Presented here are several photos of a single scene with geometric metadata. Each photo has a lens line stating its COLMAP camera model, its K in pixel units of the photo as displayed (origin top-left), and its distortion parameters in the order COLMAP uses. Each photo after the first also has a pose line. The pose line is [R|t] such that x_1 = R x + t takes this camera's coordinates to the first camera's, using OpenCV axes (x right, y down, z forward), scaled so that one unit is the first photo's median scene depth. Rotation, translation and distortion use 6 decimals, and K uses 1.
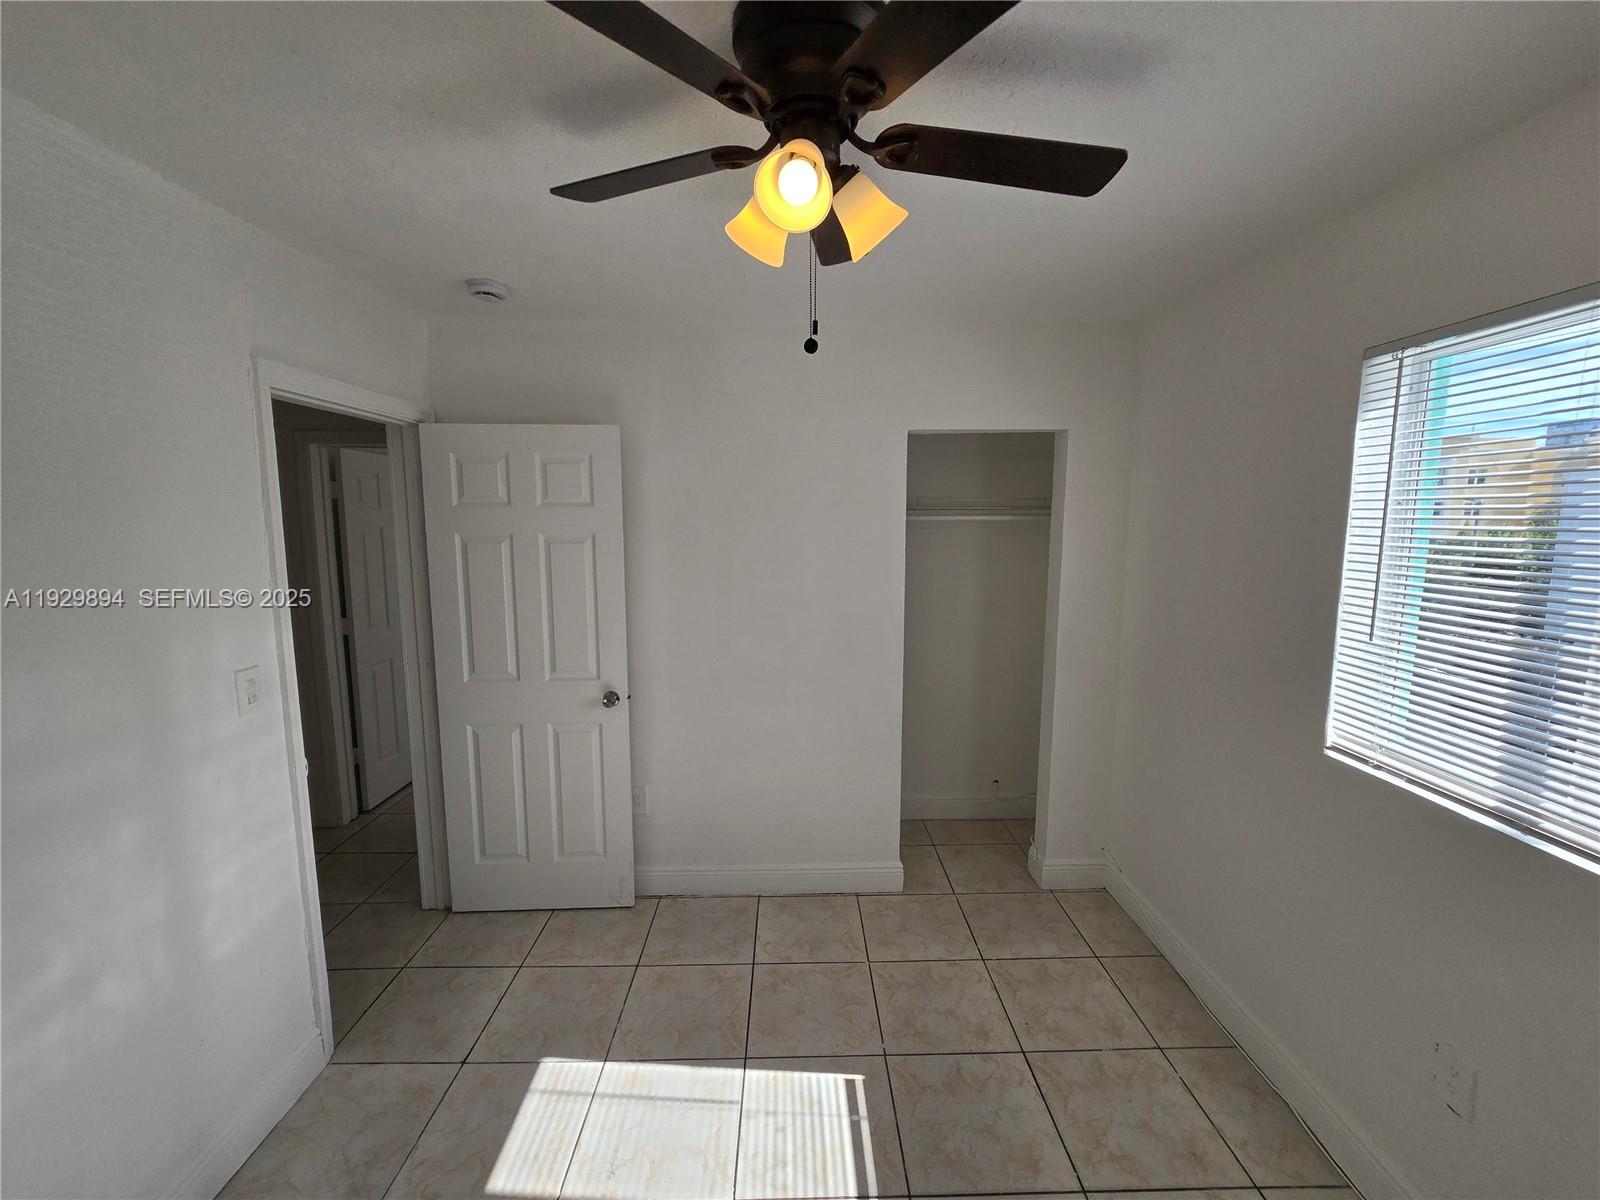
lens RADIAL K [[655.3, 0, 802.4], [0, 655.3, 599.2], [0, 0, 1]] dist [-0.003499, 0.000135]
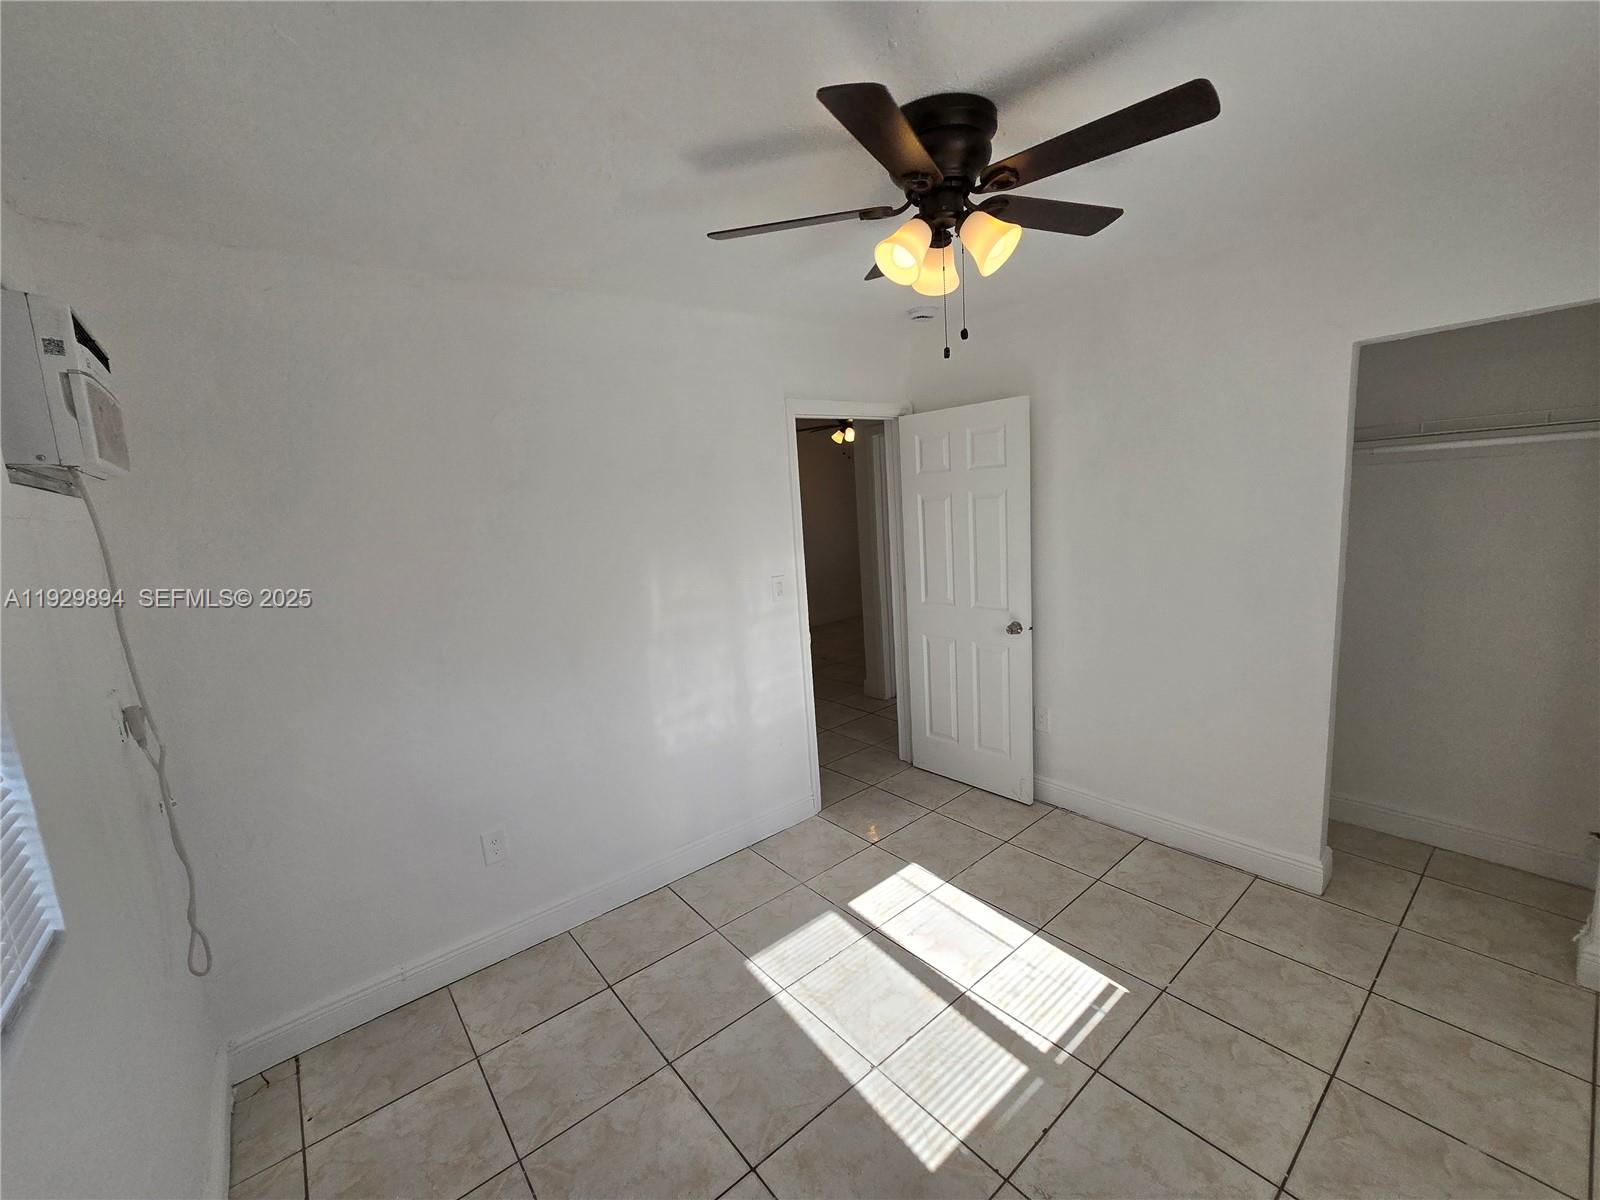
lens RADIAL K [[655.3, 0, 807.0], [0, 655.3, 604.1], [0, 0, 1]] dist [-0.003499, 0.000135]
pose [[0.621769, 0.088224, -0.778216, 0.563407], [-0.027030, 0.995460, 0.091257, 0.013321], [0.782734, -0.035706, 0.621331, -0.059948]]
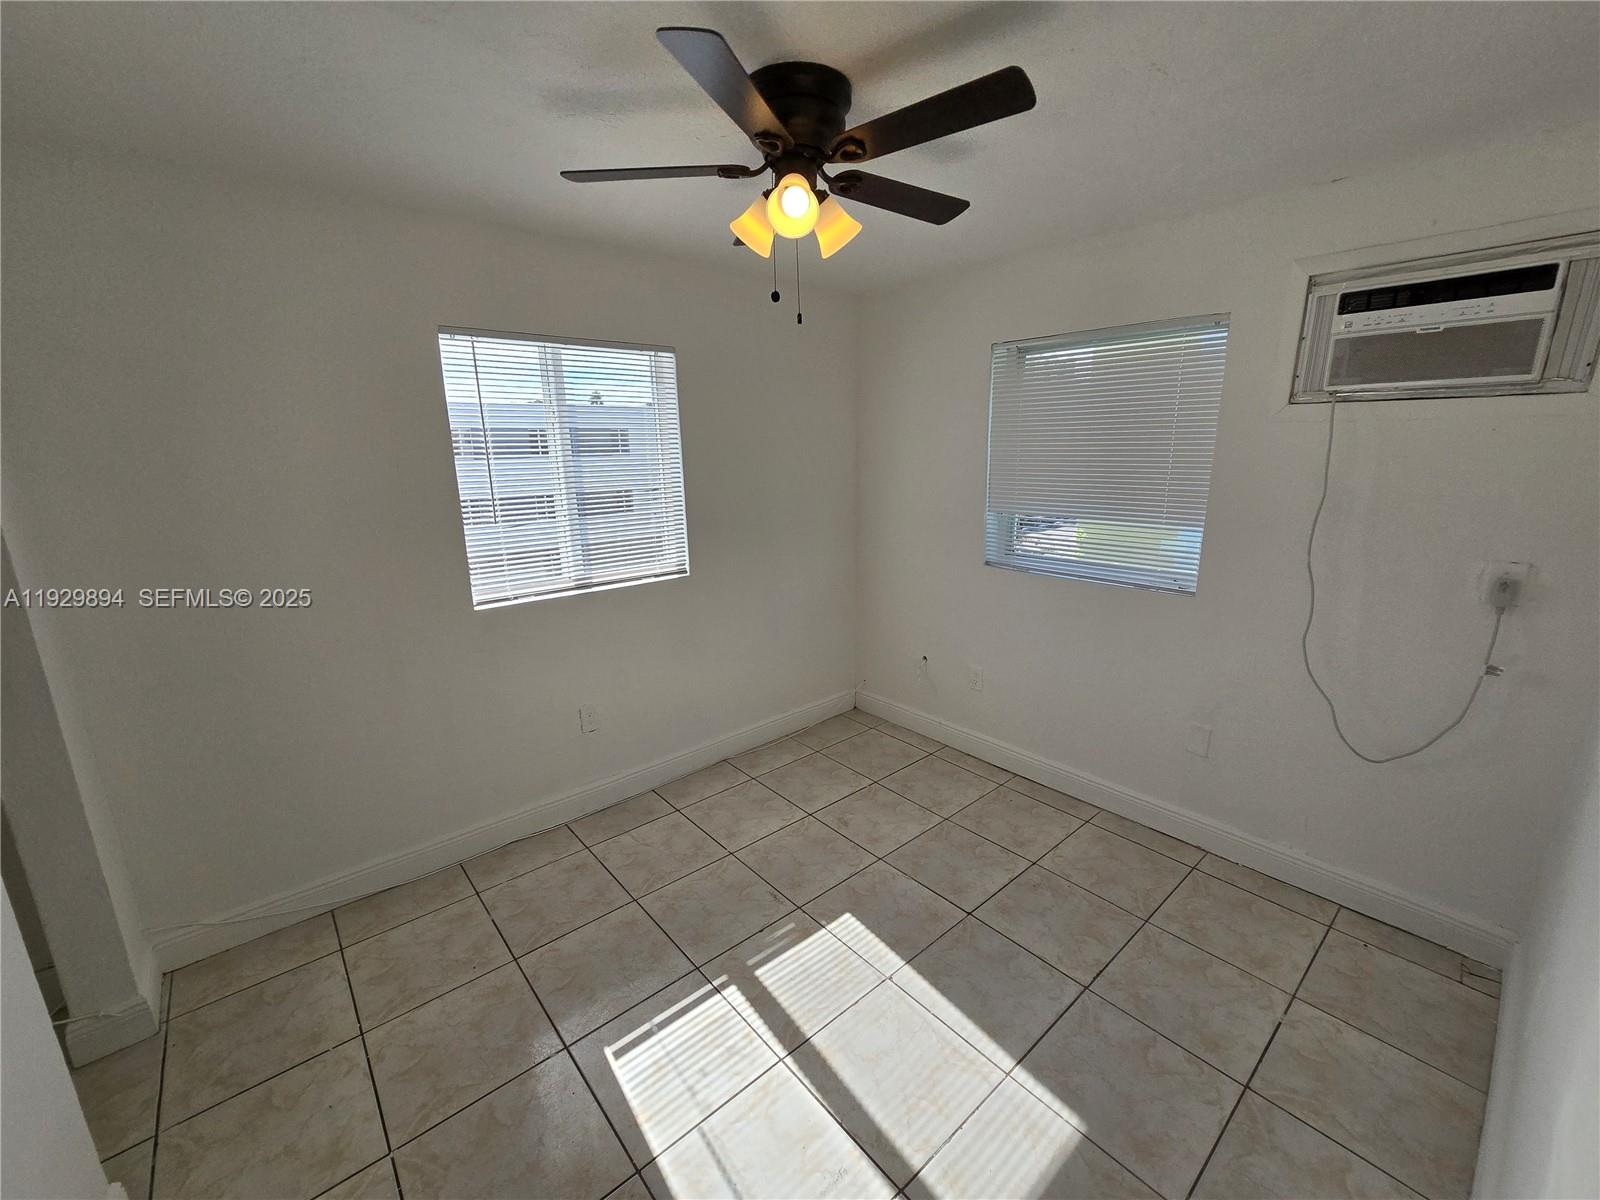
lens RADIAL K [[655.3, 0, 805.9], [0, 655.3, 602.4], [0, 0, 1]] dist [-0.003499, 0.000135]
pose [[-0.639958, -0.173786, 0.748500, -0.708618], [0.106109, 0.944771, 0.310078, -0.144087], [-0.761048, 0.277859, -0.586174, 1.190372]]
